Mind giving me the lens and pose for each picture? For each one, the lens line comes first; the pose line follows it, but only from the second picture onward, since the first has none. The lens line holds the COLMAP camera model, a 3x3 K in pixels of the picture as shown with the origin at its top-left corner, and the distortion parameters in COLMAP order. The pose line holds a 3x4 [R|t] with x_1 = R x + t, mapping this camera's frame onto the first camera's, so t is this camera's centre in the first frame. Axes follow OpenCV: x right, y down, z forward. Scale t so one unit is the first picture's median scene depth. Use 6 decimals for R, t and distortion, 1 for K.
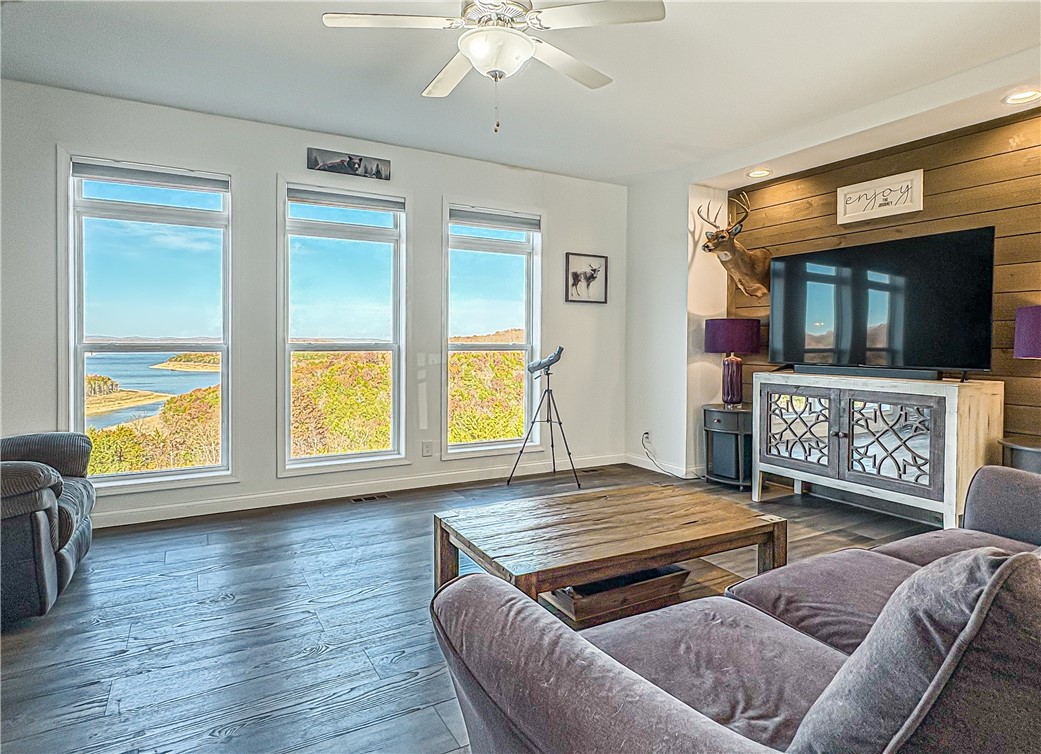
lens RADIAL K [[566.9, 0, 523.9], [0, 566.9, 352.7], [0, 0, 1]] dist [-0.004765, 0.003463]
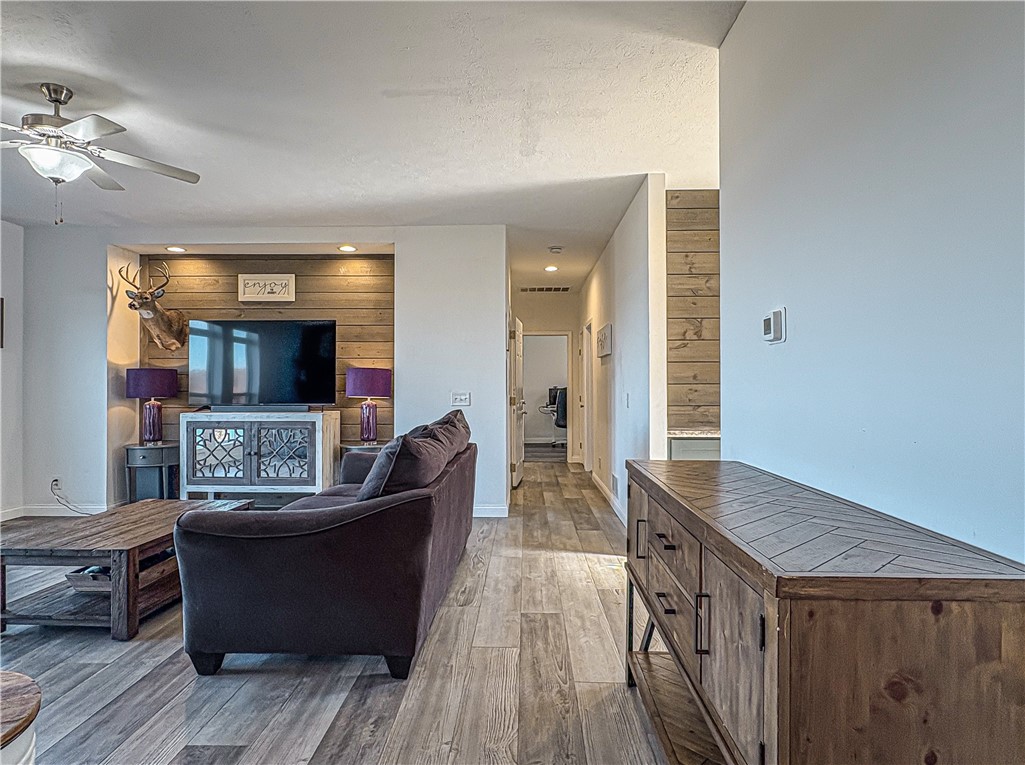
lens RADIAL K [[601.3, 0, 504.8], [0, 601.3, 383.4], [0, 0, 1]] dist [0.001440, 0.003372]
pose [[0.510276, -0.001086, 0.860010, -0.361963], [0.019176, 0.999765, -0.010115, -0.003298], [-0.859797, 0.021653, 0.510177, -0.277568]]
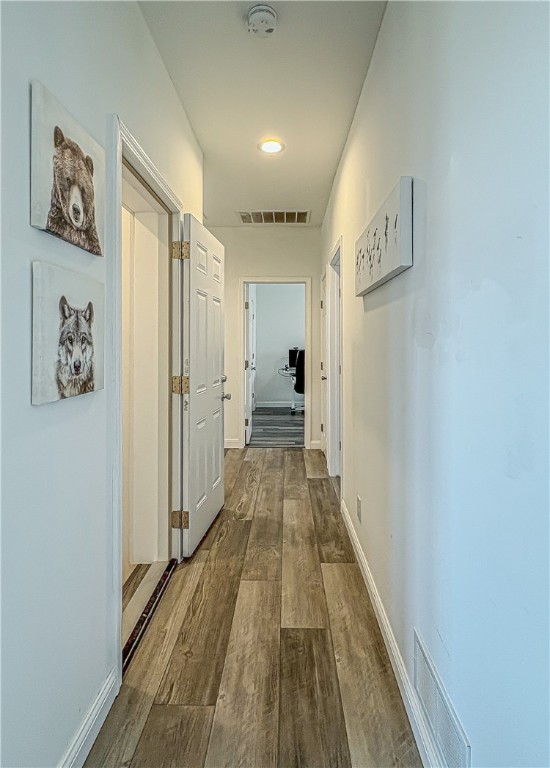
lens RADIAL K [[418.2, 0, 271.8], [0, 418.2, 346.6], [0, 0, 1]] dist [-0.004765, 0.003463]
pose [[0.507850, -0.008563, 0.861403, 0.673823], [0.015806, 0.999875, 0.000621, -0.021457], [-0.861301, 0.013300, 0.507922, 0.168841]]
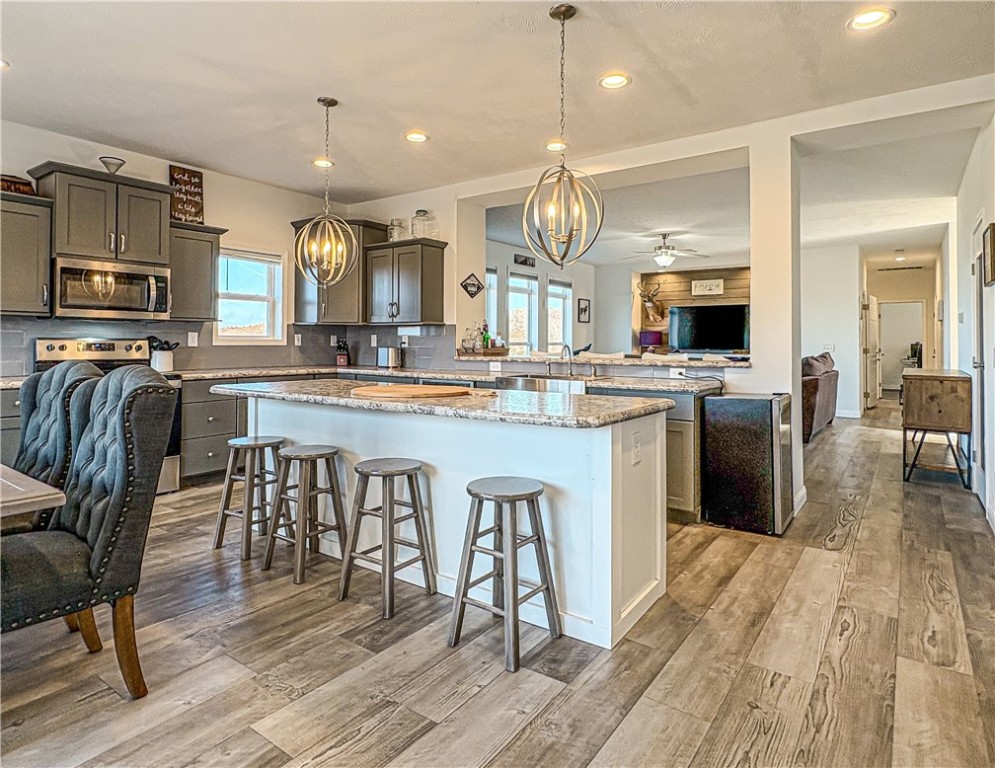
lens RADIAL K [[566.0, 0, 496.0], [0, 566.0, 338.7], [0, 0, 1]] dist [-0.004326, -0.001436]
pose [[0.904710, 0.001677, 0.426025, -1.357129], [0.007676, 0.999766, -0.020237, 0.014449], [-0.425959, 0.021579, 0.904485, -0.942676]]
